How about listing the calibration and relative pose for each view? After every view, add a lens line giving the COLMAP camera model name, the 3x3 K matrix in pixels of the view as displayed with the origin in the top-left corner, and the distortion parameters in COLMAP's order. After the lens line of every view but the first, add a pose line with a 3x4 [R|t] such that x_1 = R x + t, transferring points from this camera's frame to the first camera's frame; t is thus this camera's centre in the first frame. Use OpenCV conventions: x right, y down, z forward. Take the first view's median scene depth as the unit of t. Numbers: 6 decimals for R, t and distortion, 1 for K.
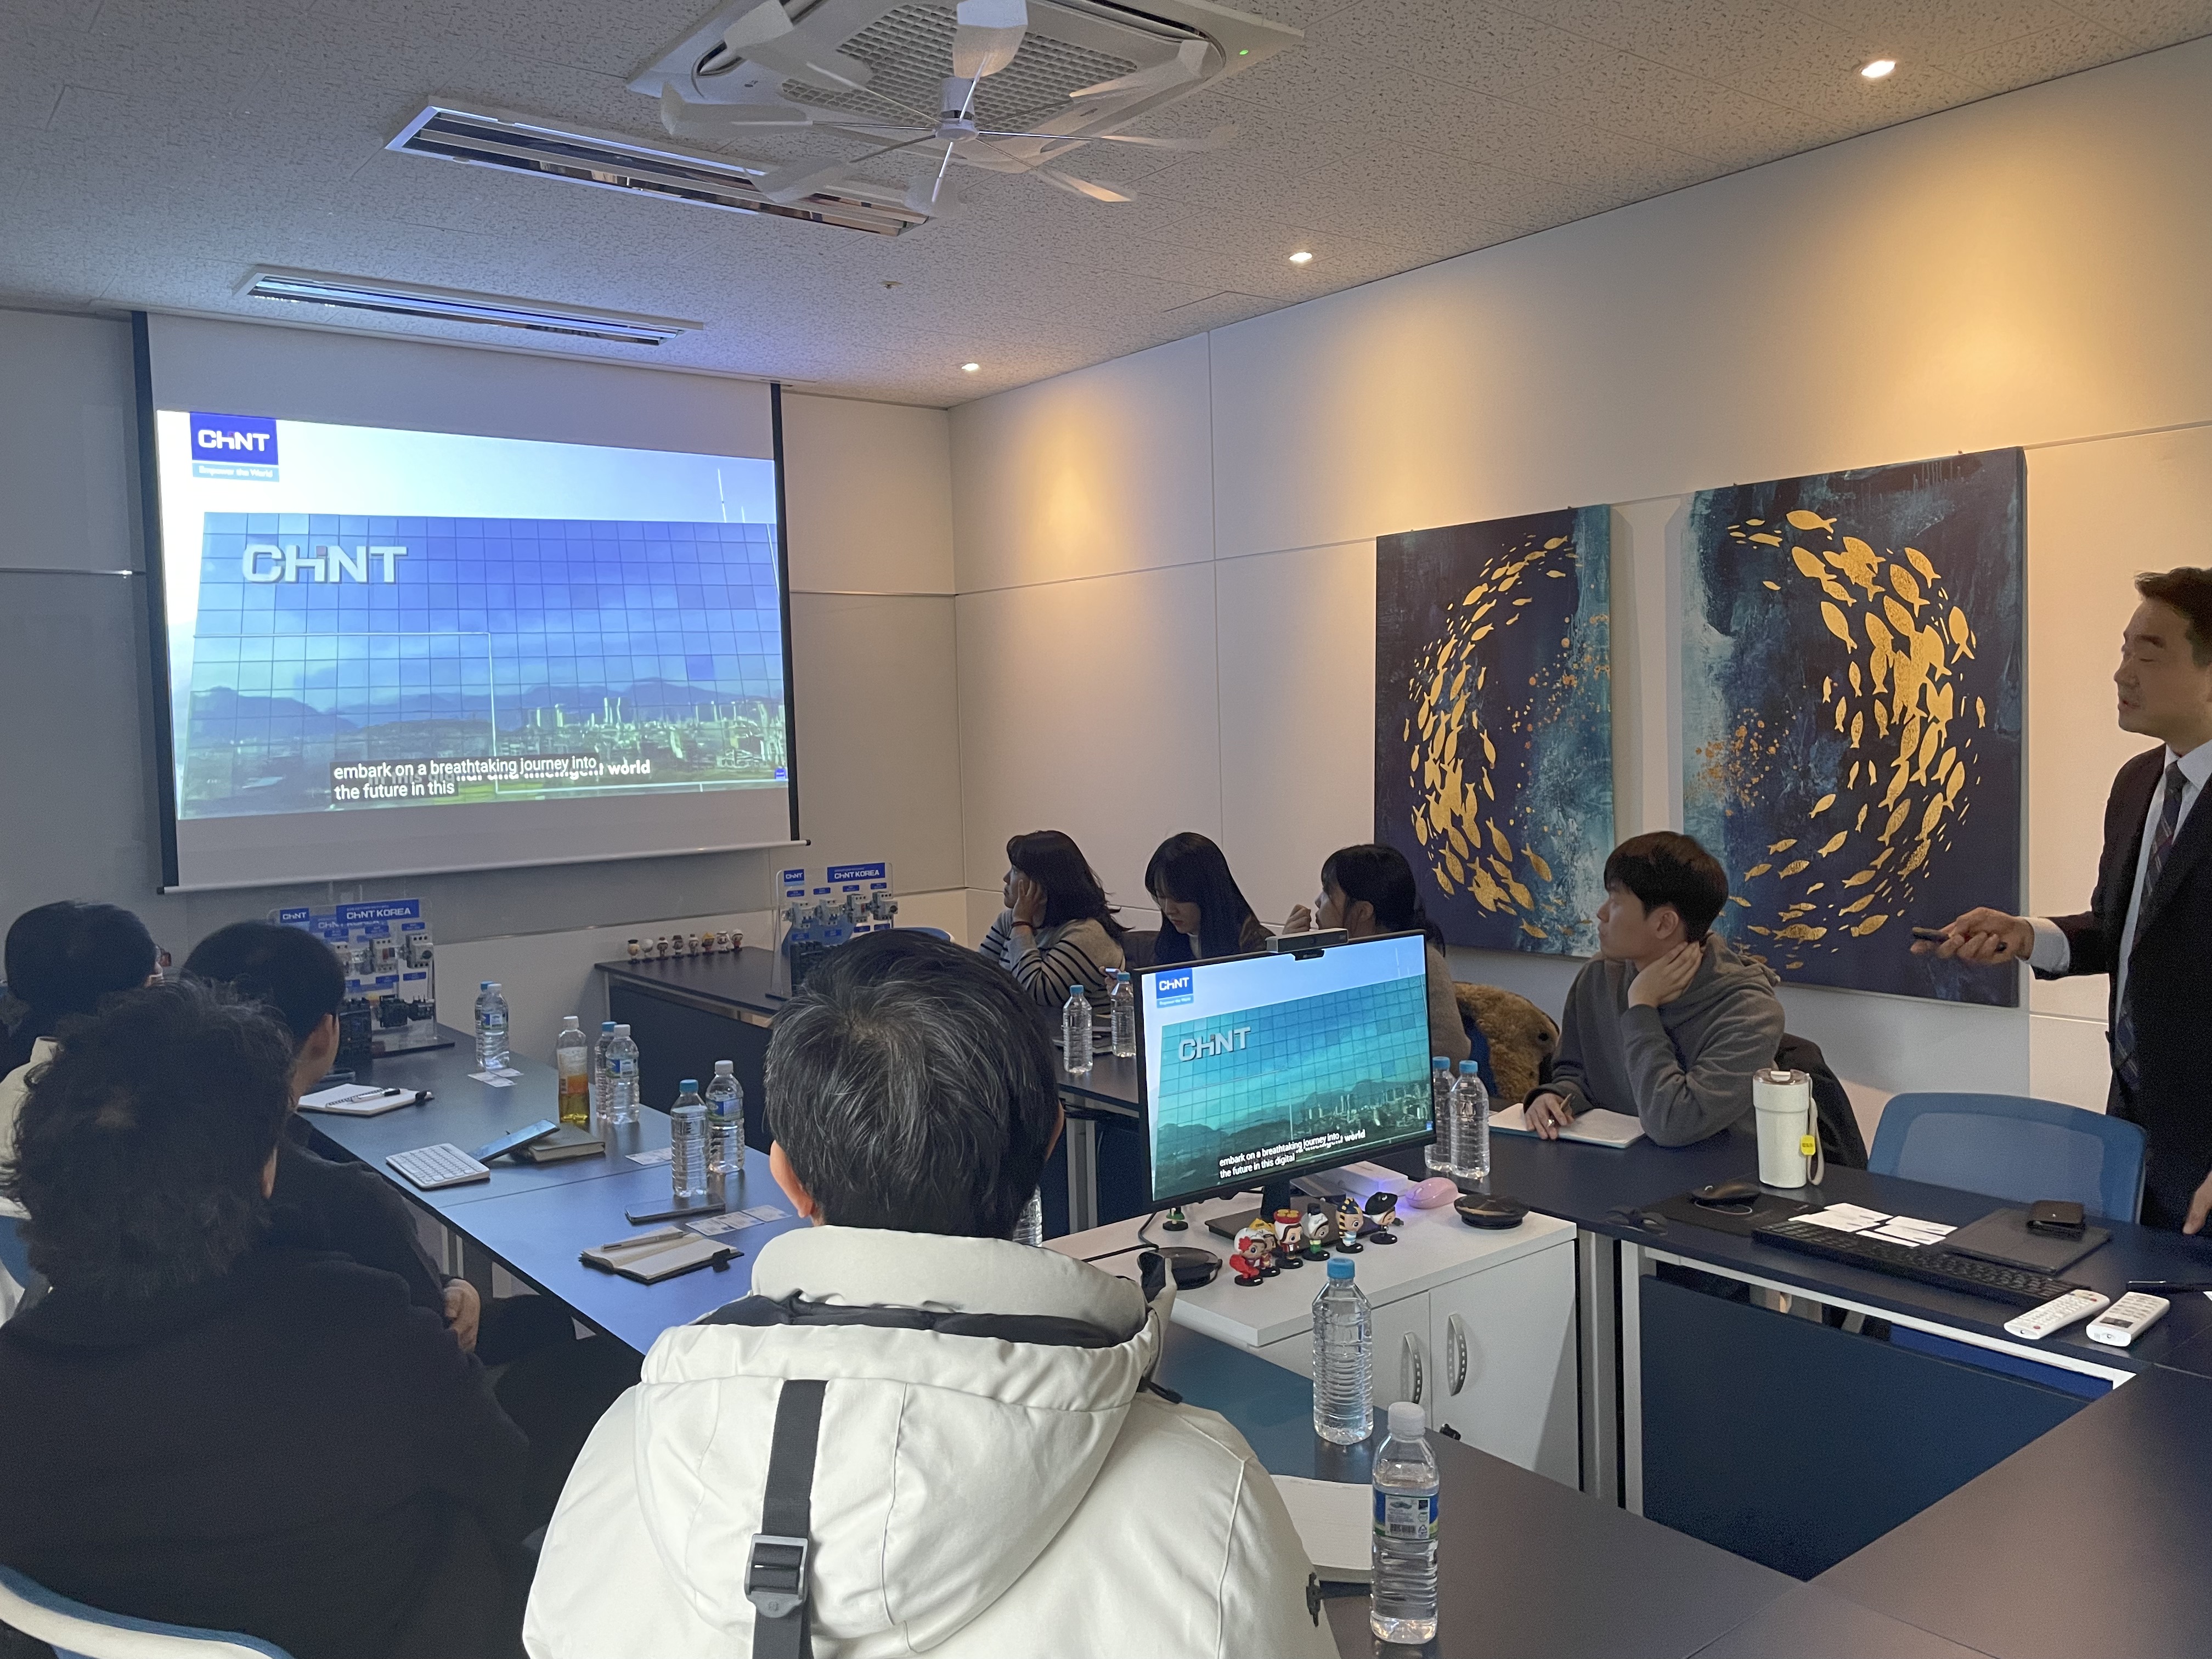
lens RADIAL K [[1679.4, 0, 1109.7], [0, 1679.4, 801.9], [0, 0, 1]] dist [0.094284, -0.122595]
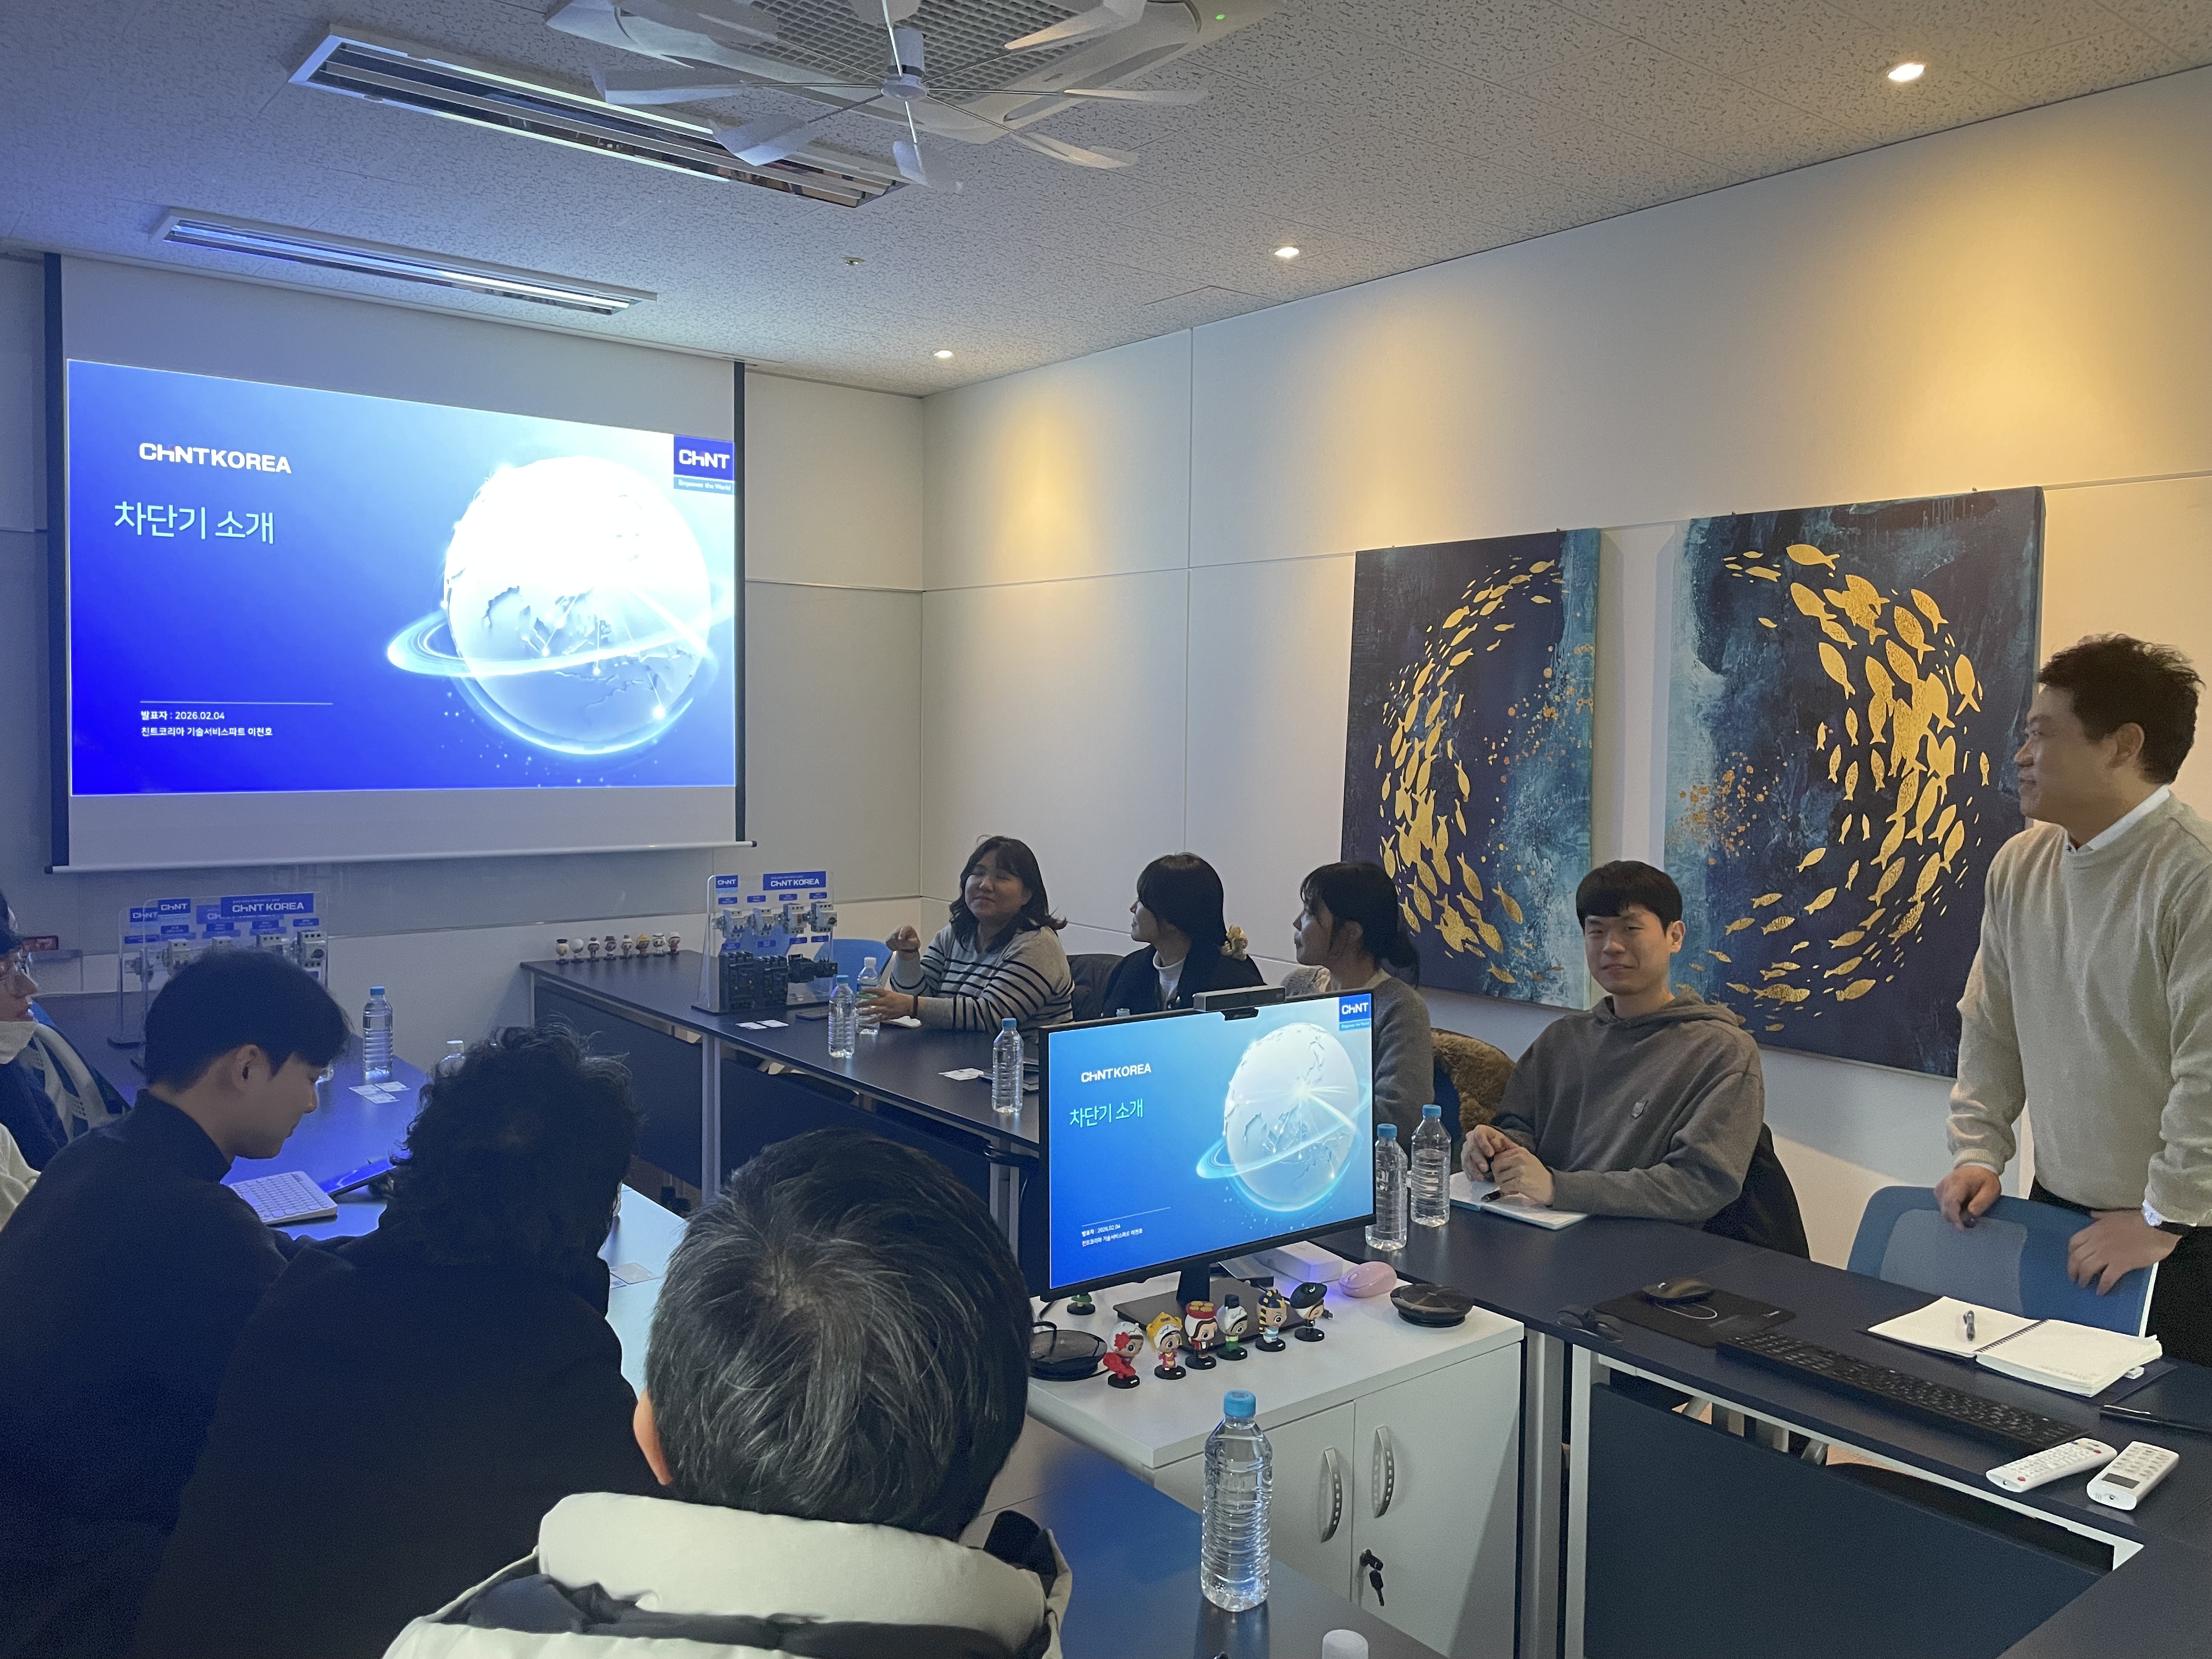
lens RADIAL K [[1675.7, 0, 1121.8], [0, 1675.7, 804.5], [0, 0, 1]] dist [0.096609, -0.123867]
pose [[0.999006, 0.042614, 0.013099, 0.025474], [-0.042630, 0.999090, 0.000954, -0.012891], [-0.013046, -0.001512, 0.999914, 0.068947]]
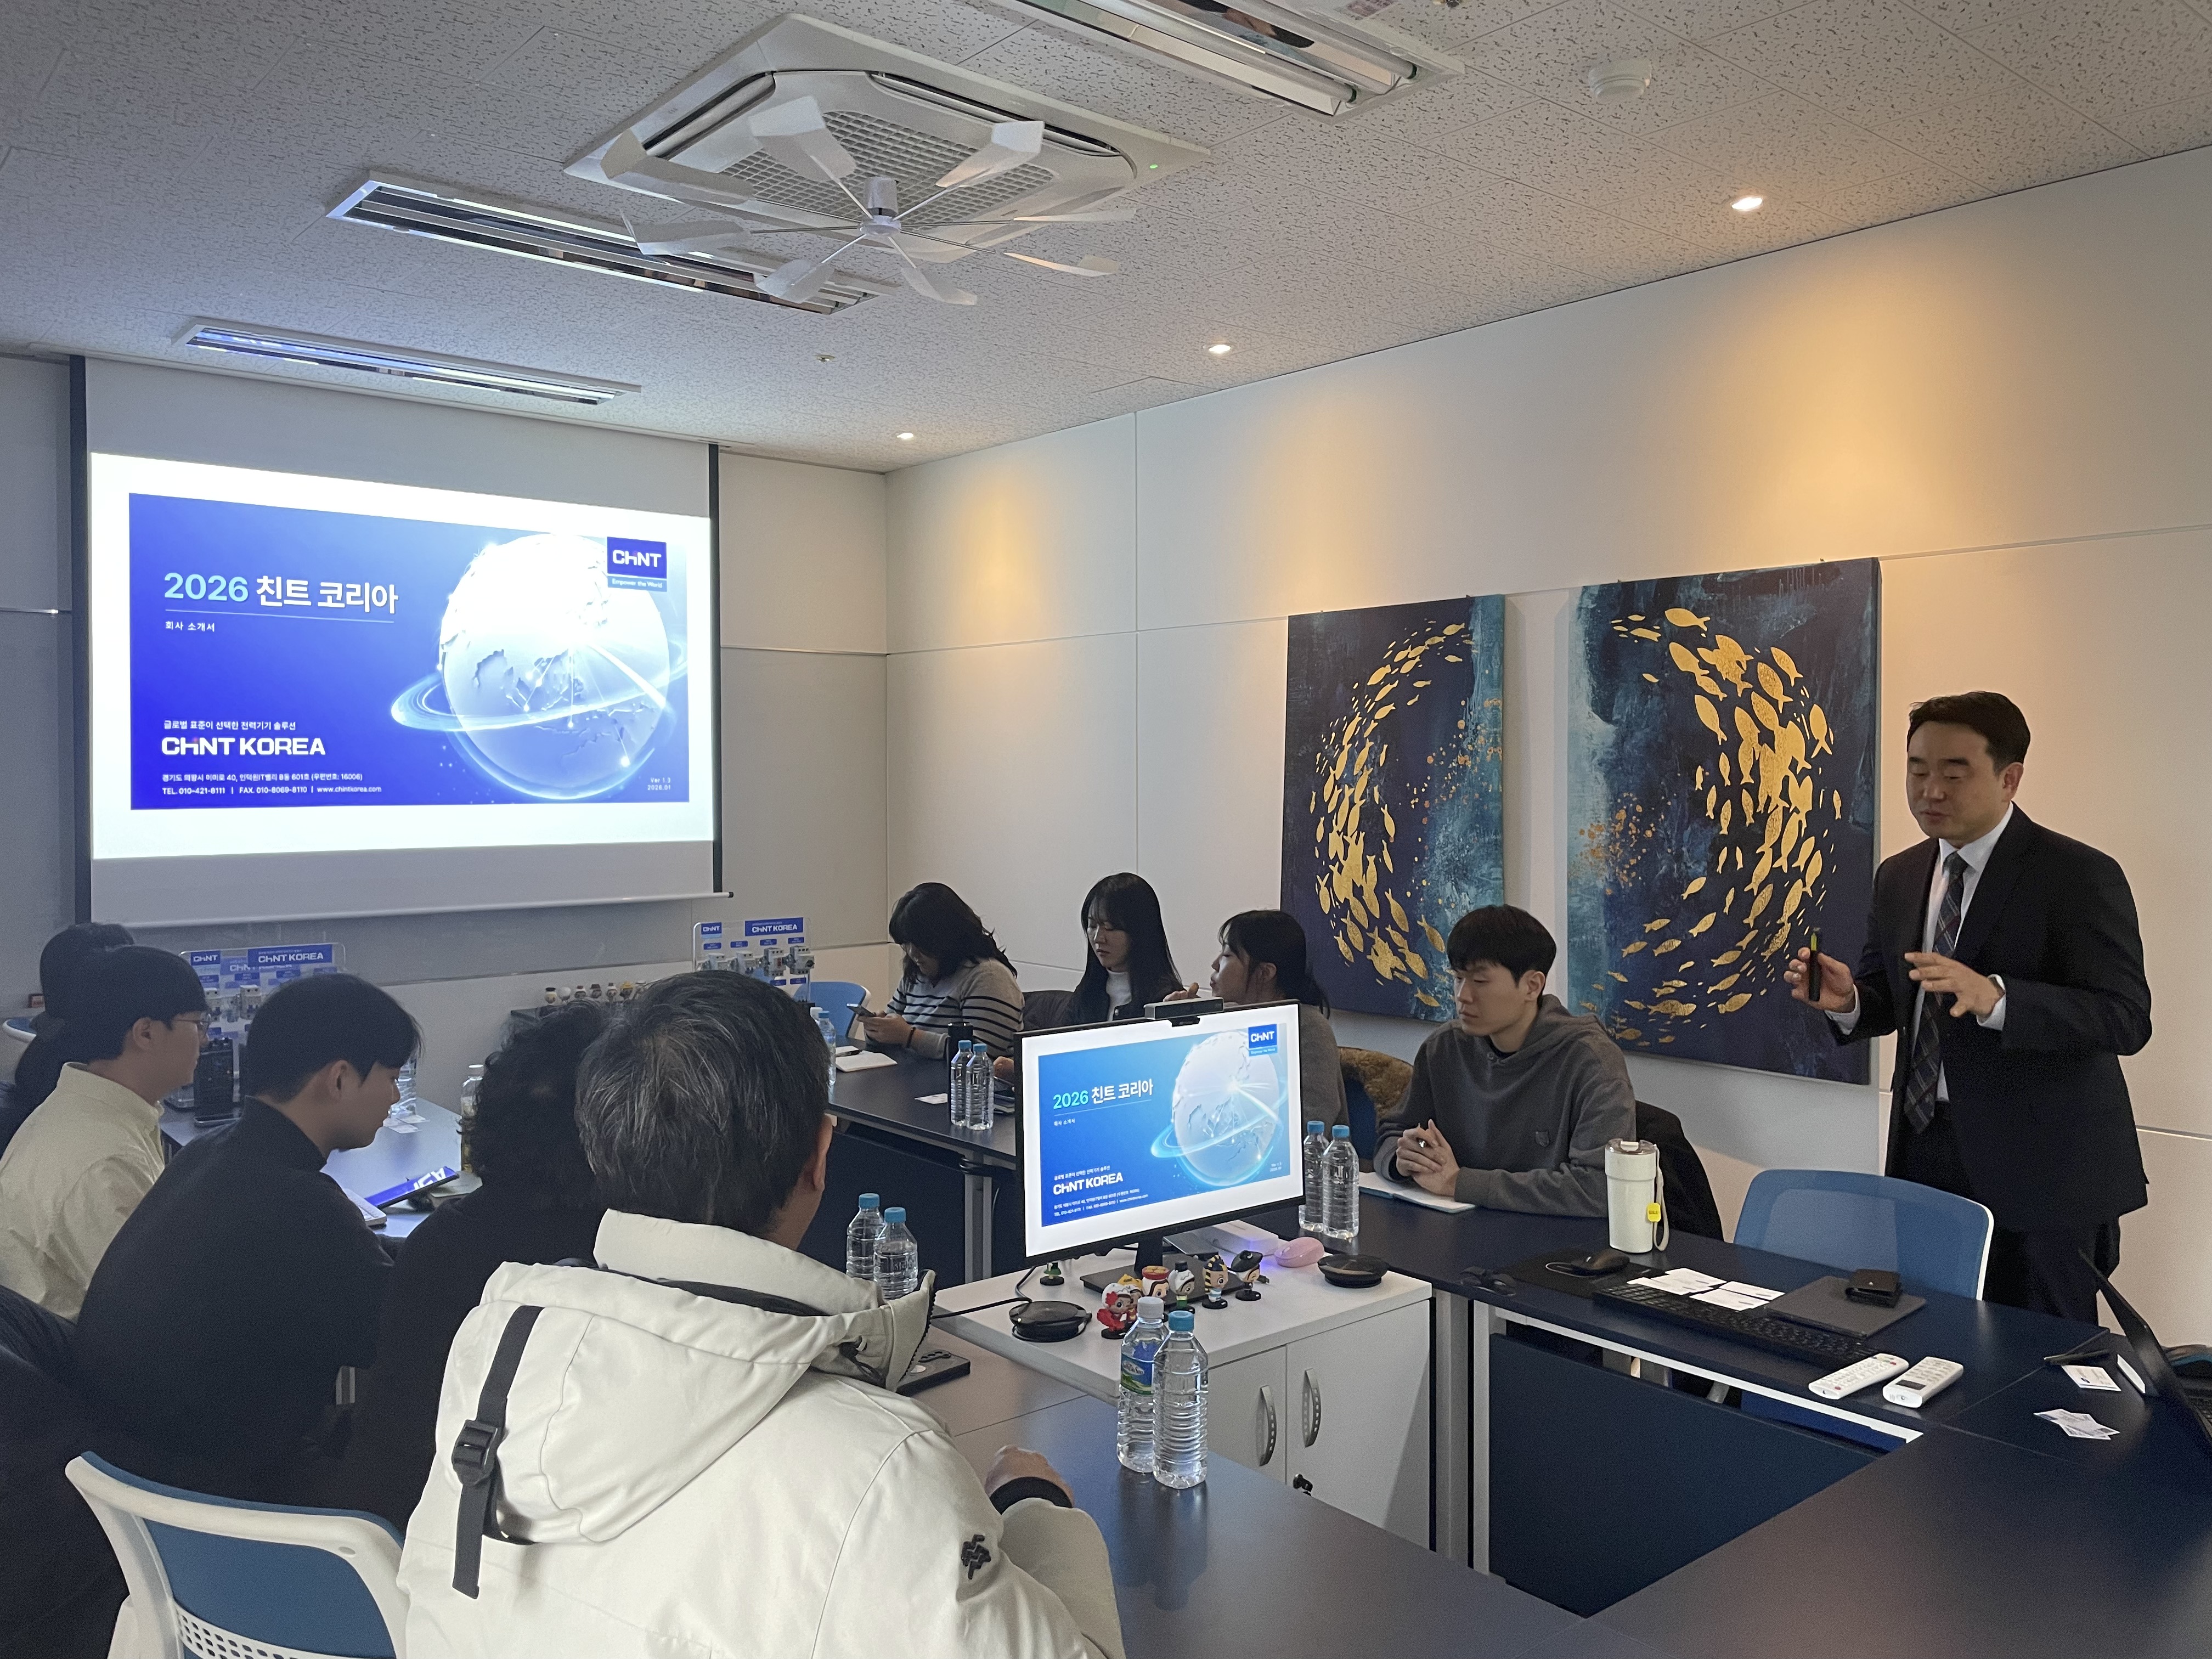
lens RADIAL K [[1675.7, 0, 1121.8], [0, 1675.7, 804.5], [0, 0, 1]] dist [0.096609, -0.123867]
pose [[0.998836, 0.027389, 0.039712, 0.022173], [-0.026164, 0.999175, -0.031056, -0.007608], [-0.040530, 0.029980, 0.998728, -0.034159]]
